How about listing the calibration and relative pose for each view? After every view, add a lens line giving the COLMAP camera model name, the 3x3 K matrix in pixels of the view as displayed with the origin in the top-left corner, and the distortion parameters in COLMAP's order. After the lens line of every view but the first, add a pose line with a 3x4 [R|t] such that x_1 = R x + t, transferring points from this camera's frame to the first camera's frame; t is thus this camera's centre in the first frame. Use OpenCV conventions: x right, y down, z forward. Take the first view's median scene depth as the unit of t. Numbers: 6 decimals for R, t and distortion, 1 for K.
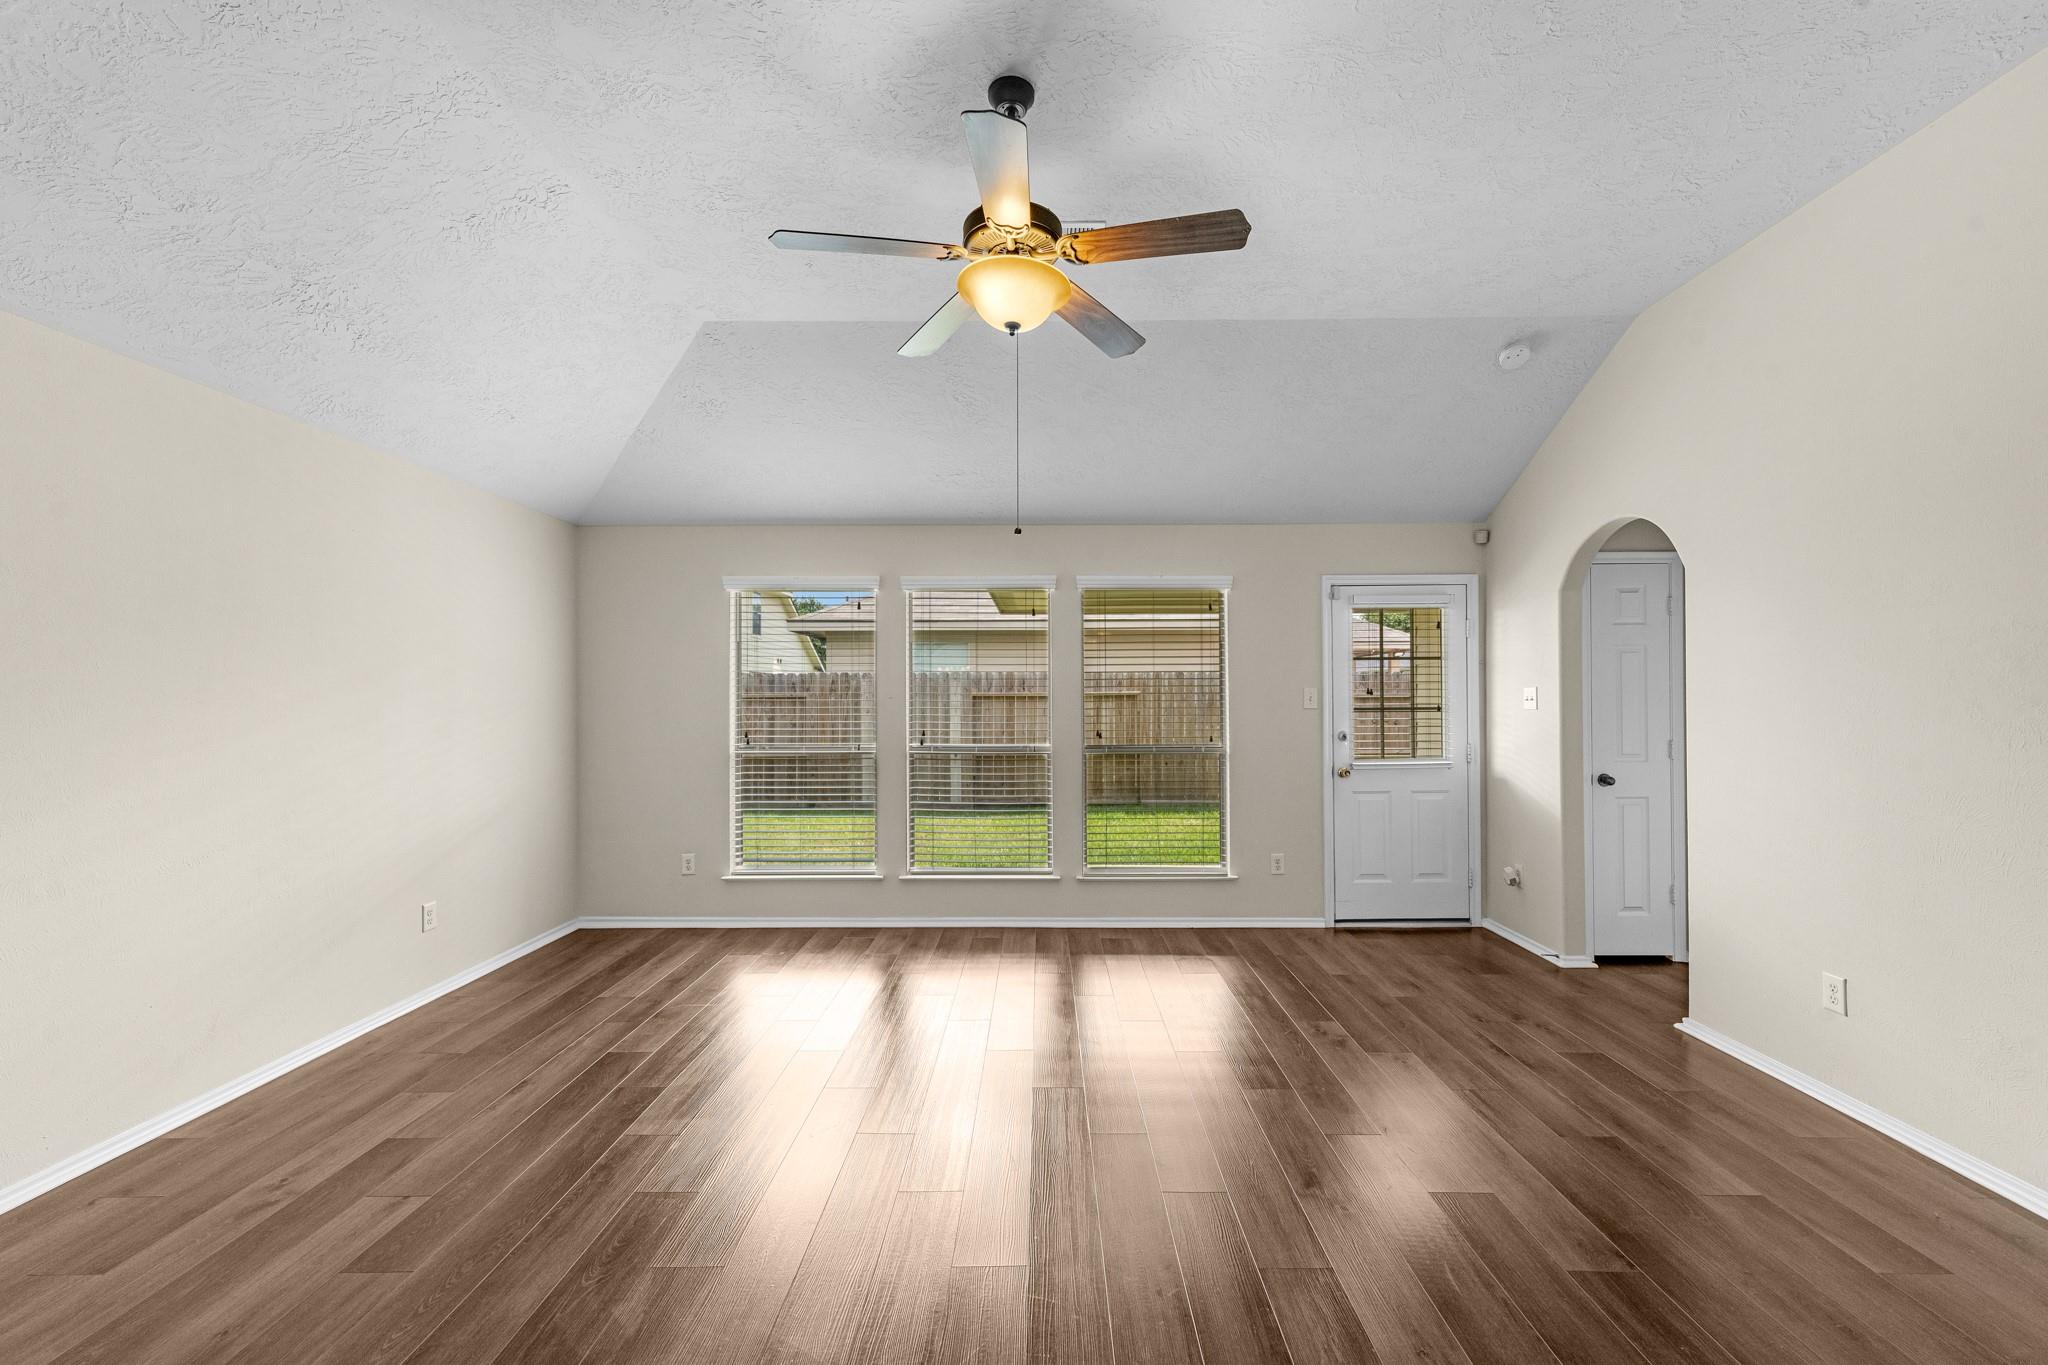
lens RADIAL K [[827.6, 0, 1020.4], [0, 827.6, 689.2], [0, 0, 1]] dist [0.005854, -0.000003]
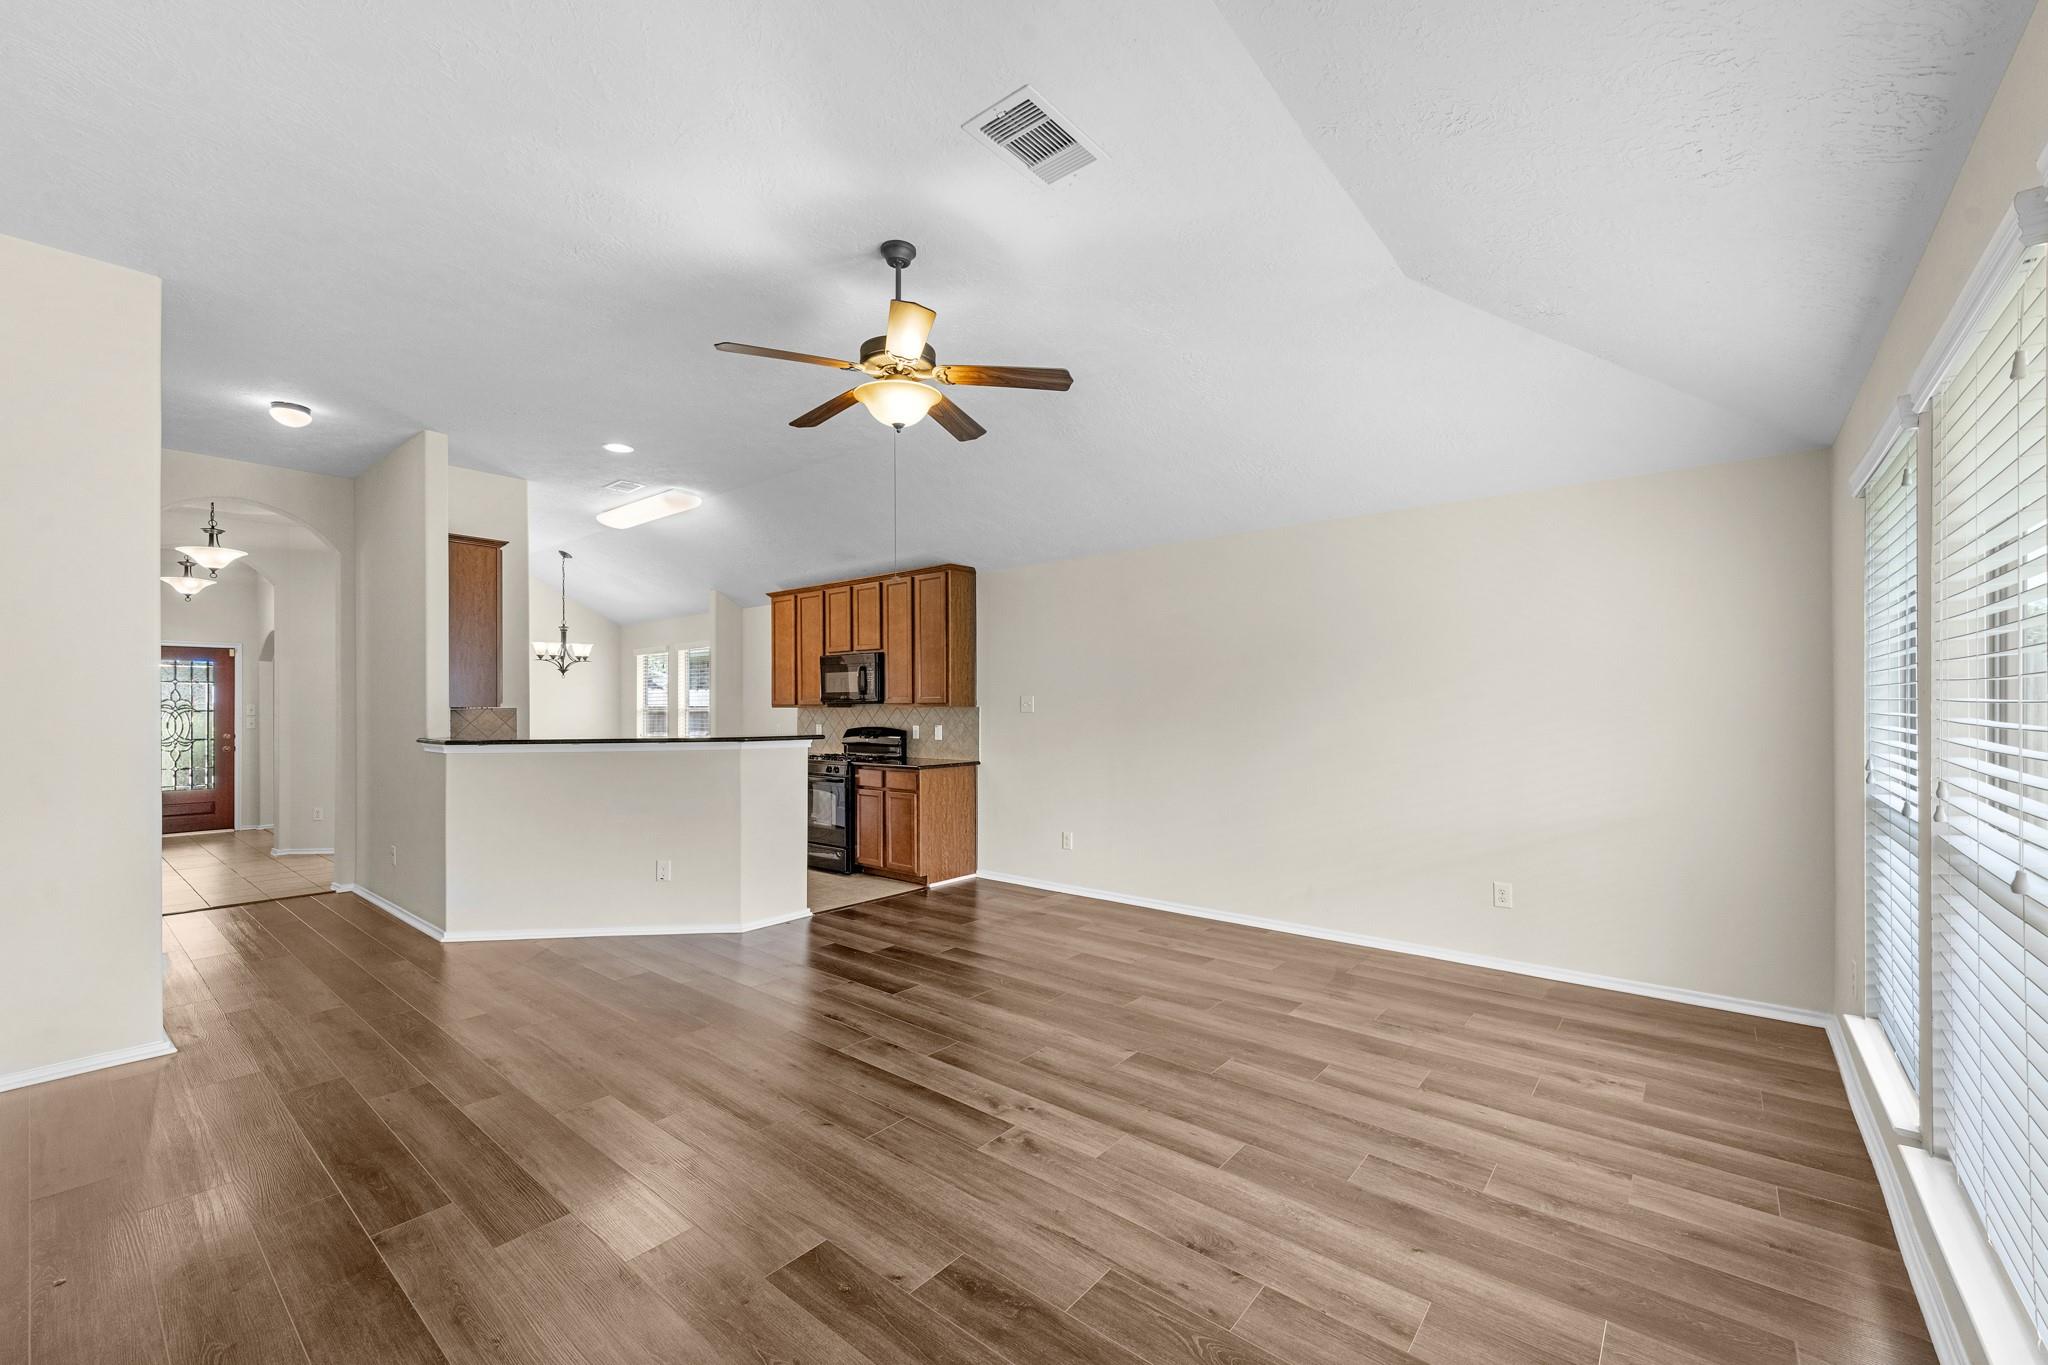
lens RADIAL K [[827.6, 0, 1025.5], [0, 827.6, 702.2], [0, 0, 1]] dist [0.005854, -0.000003]
pose [[-0.623018, 0.005060, -0.782191, 0.424918], [0.019714, 0.999763, -0.009235, 0.012135], [0.781959, -0.021173, -0.622970, 0.929725]]
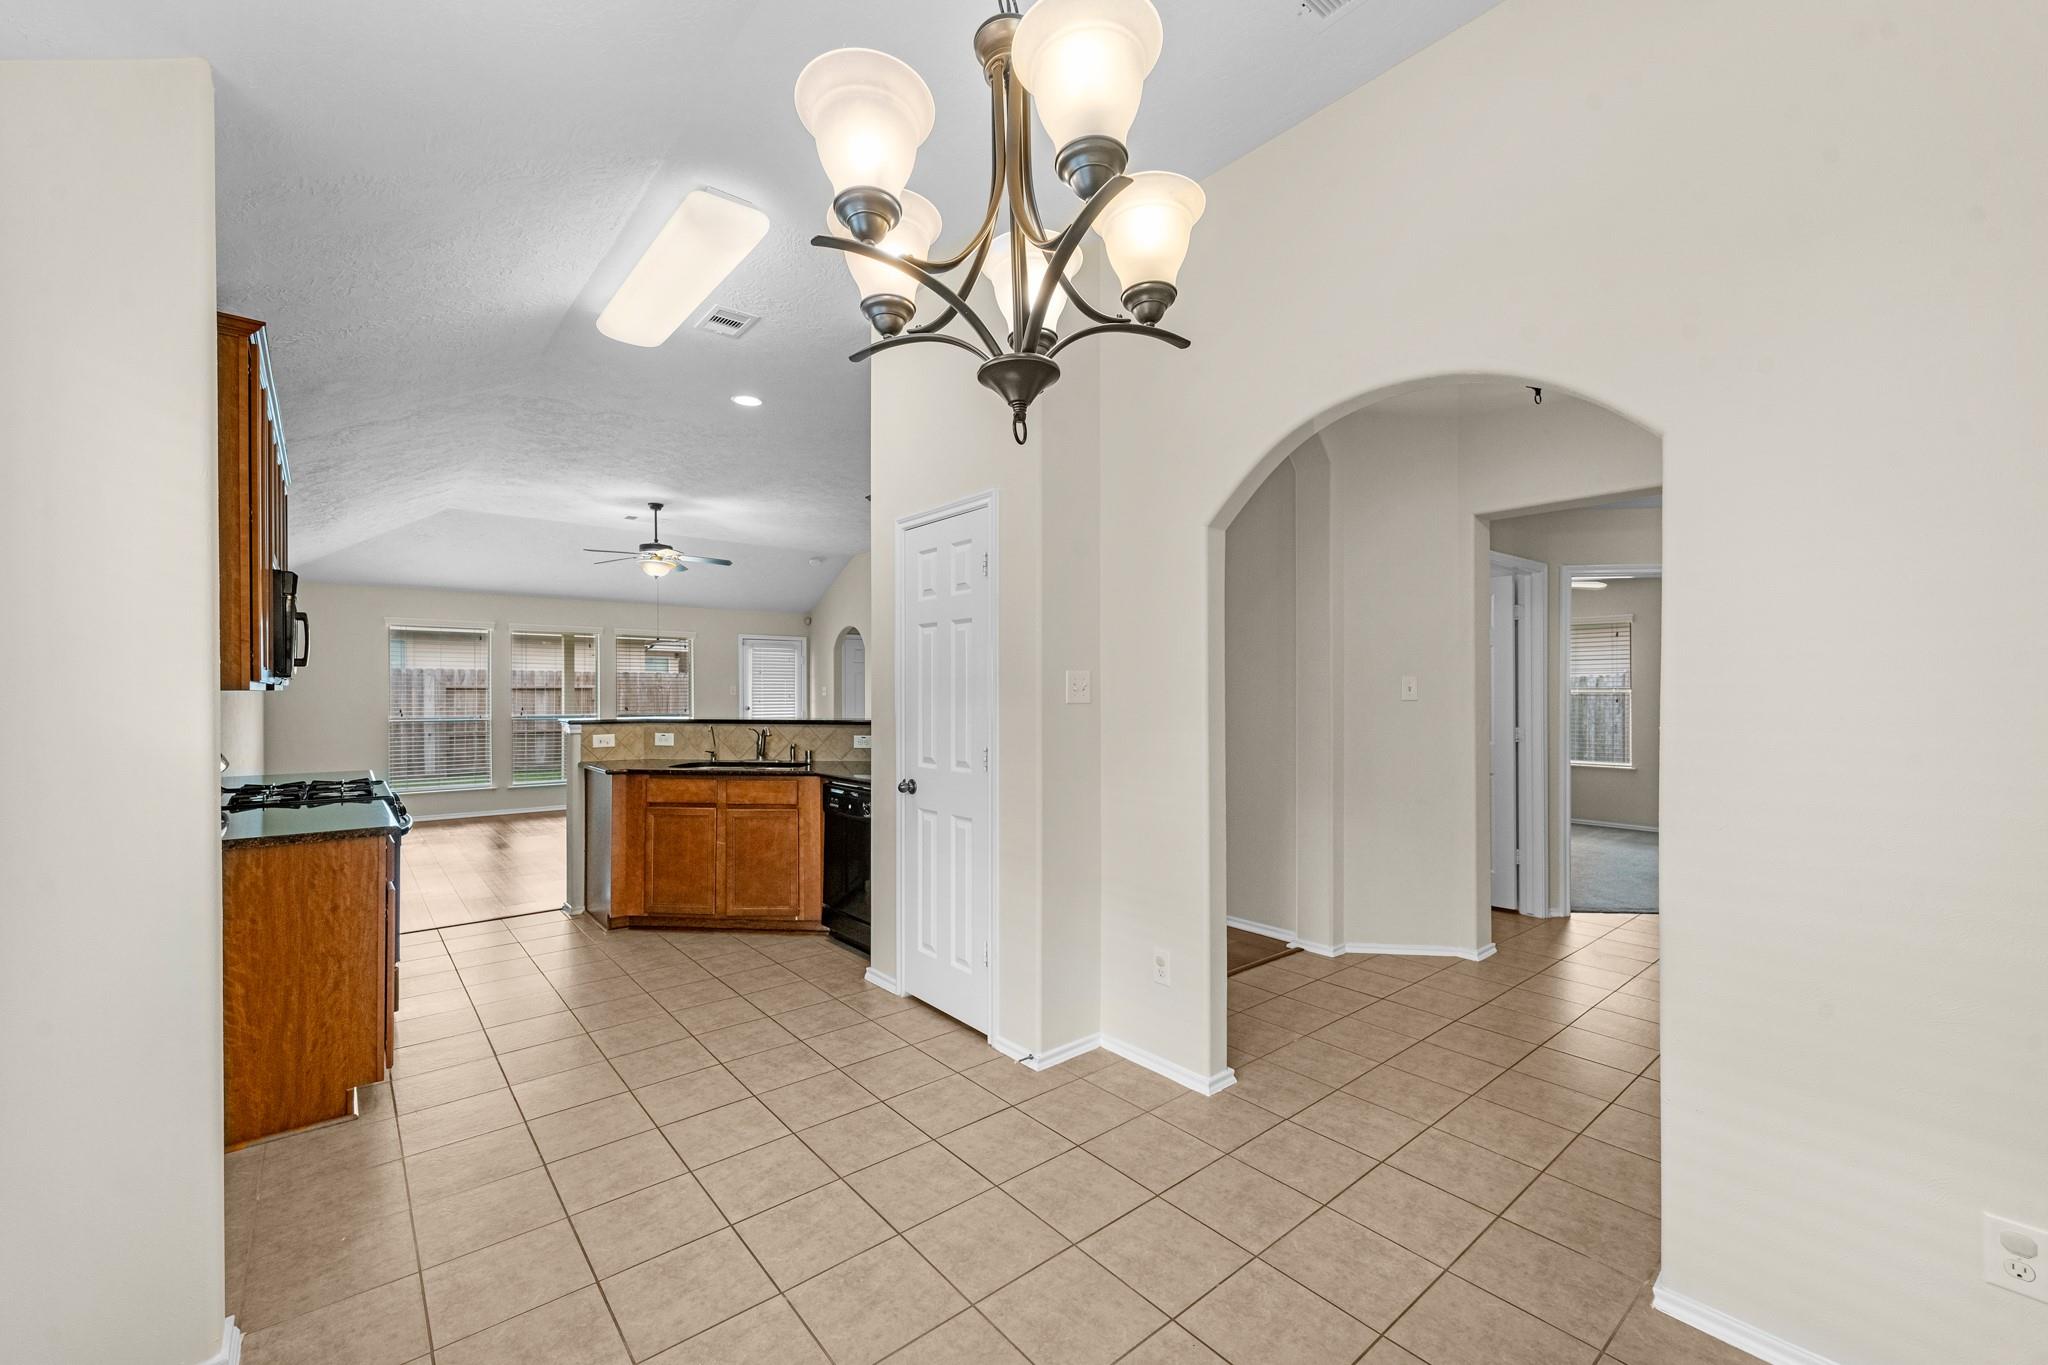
lens RADIAL K [[827.6, 0, 1004.6], [0, 827.6, 693.2], [0, 0, 1]] dist [0.005854, -0.000003]
pose [[0.769874, 0.004077, 0.638183, -0.480626], [-0.012115, 0.999893, 0.008228, -0.008786], [-0.638081, -0.014067, 0.769841, -1.106610]]
